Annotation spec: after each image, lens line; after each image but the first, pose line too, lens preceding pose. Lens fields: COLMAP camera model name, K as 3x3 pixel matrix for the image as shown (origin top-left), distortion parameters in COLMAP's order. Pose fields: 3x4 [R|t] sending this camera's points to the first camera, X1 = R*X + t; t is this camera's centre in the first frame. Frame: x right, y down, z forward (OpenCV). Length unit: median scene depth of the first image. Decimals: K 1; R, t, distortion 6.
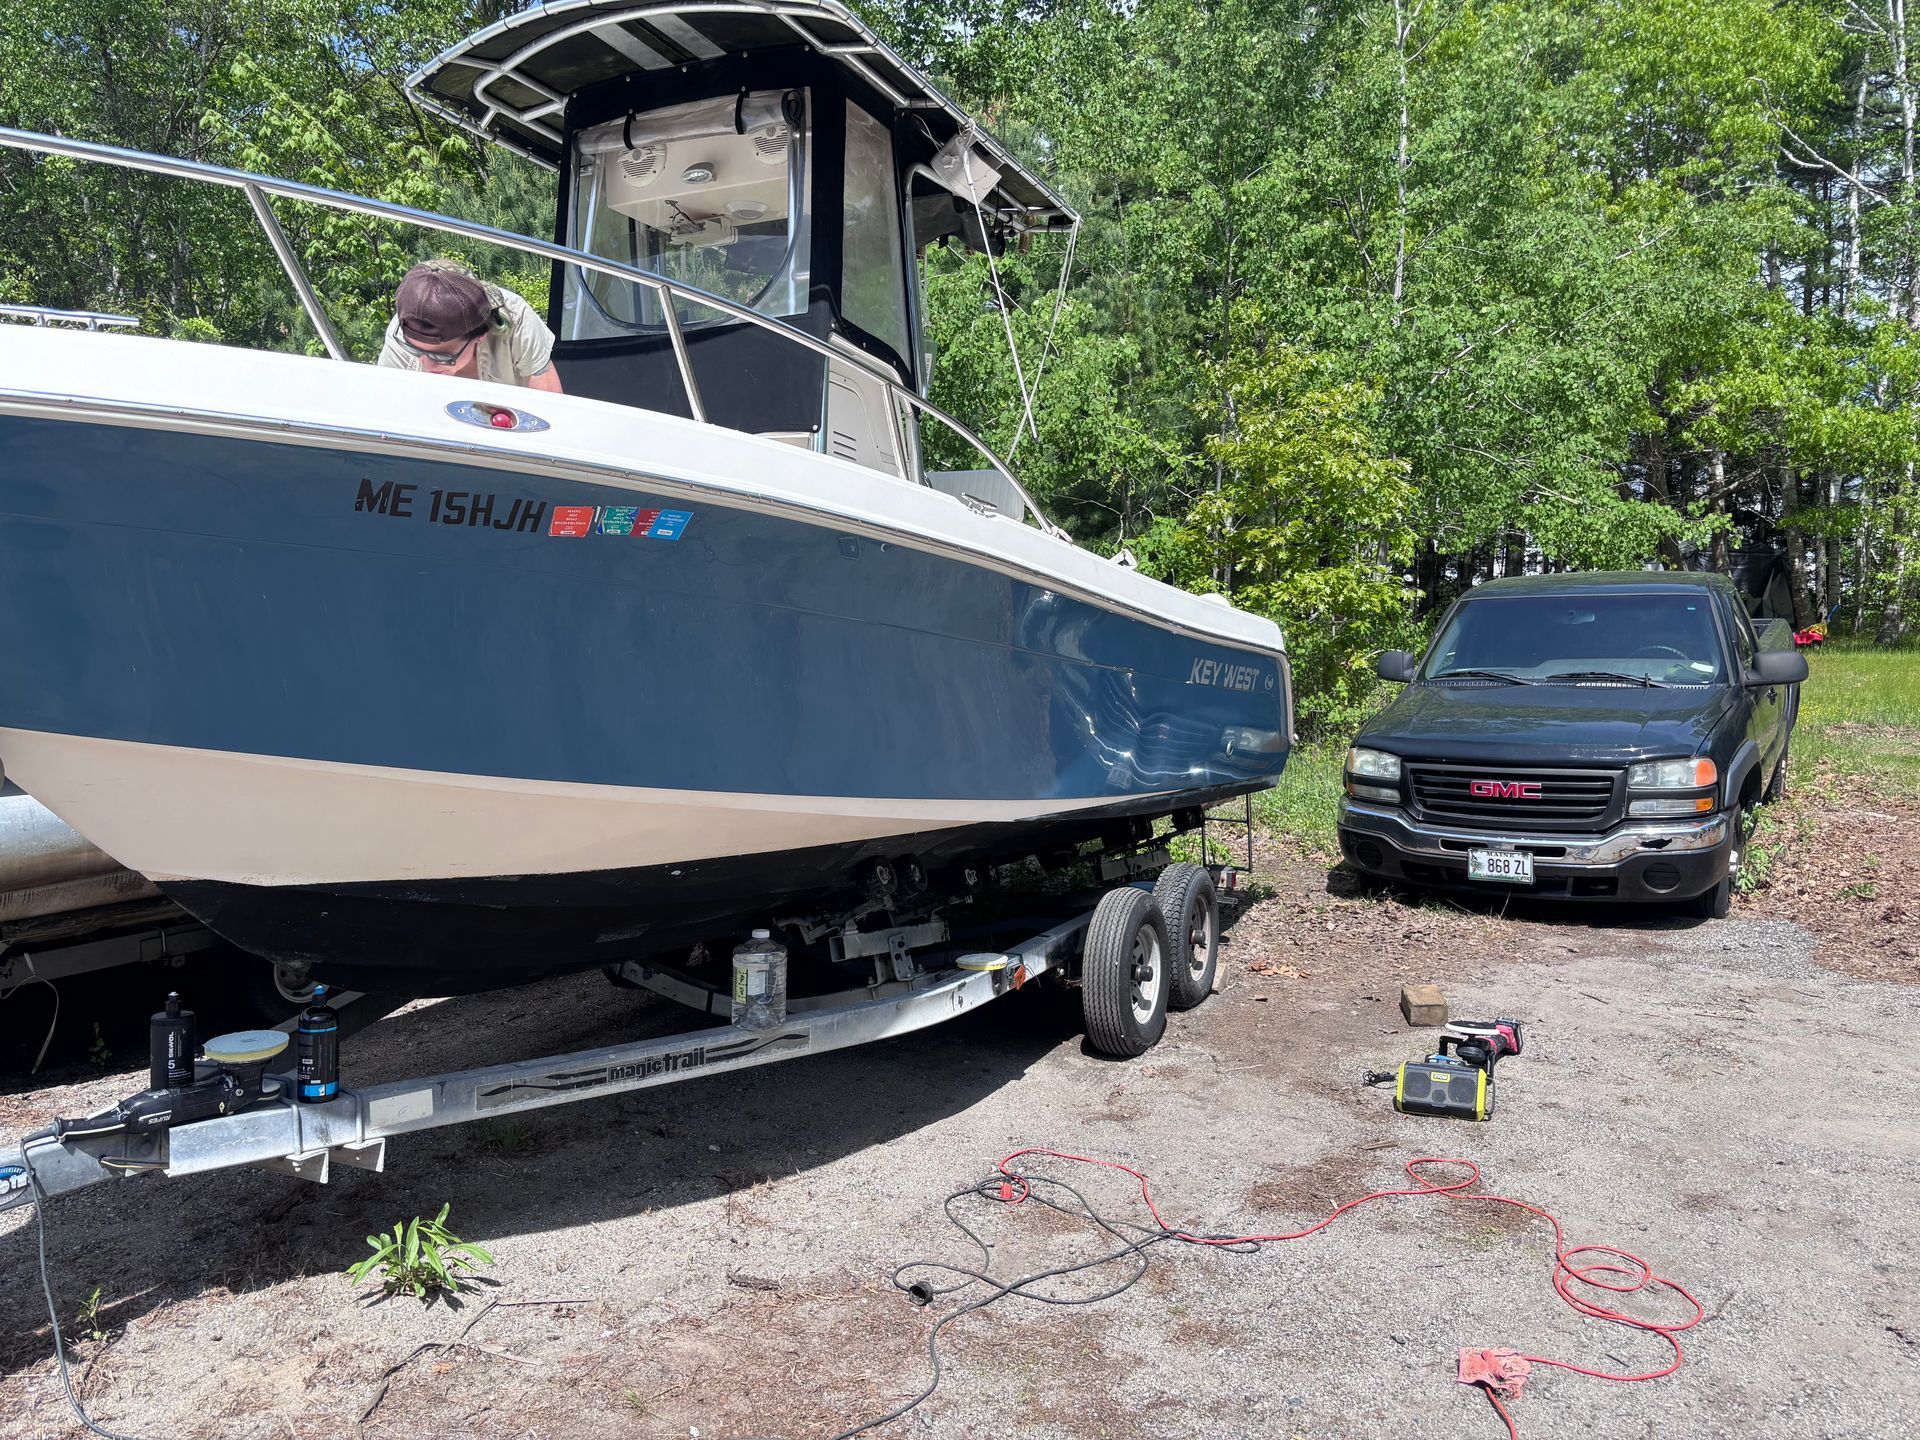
lens RADIAL K [[1481.4, 0, 960.0], [0, 1481.4, 720.0], [0, 0, 1]] dist [0.052006, -0.087690]
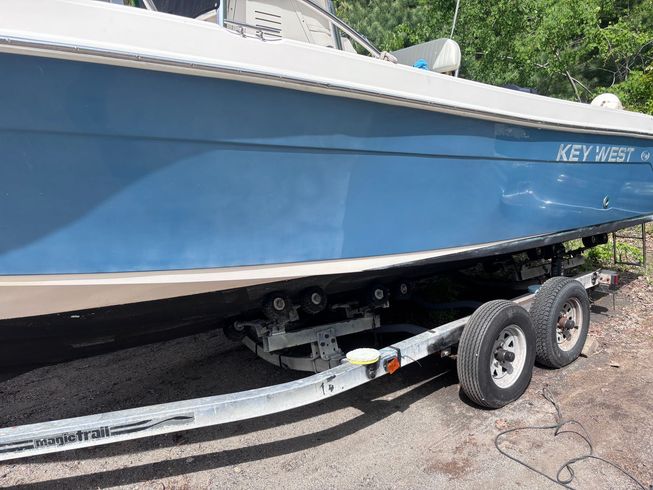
lens RADIAL K [[523.1, 0, 326.5], [0, 523.1, 245.0], [0, 0, 1]] dist [-0.002148, -0.002936]
pose [[0.902198, 0.012897, -0.431129, 0.200730], [0.042325, 0.992082, 0.118248, -0.015417], [0.429240, -0.124931, 0.894508, 0.486283]]
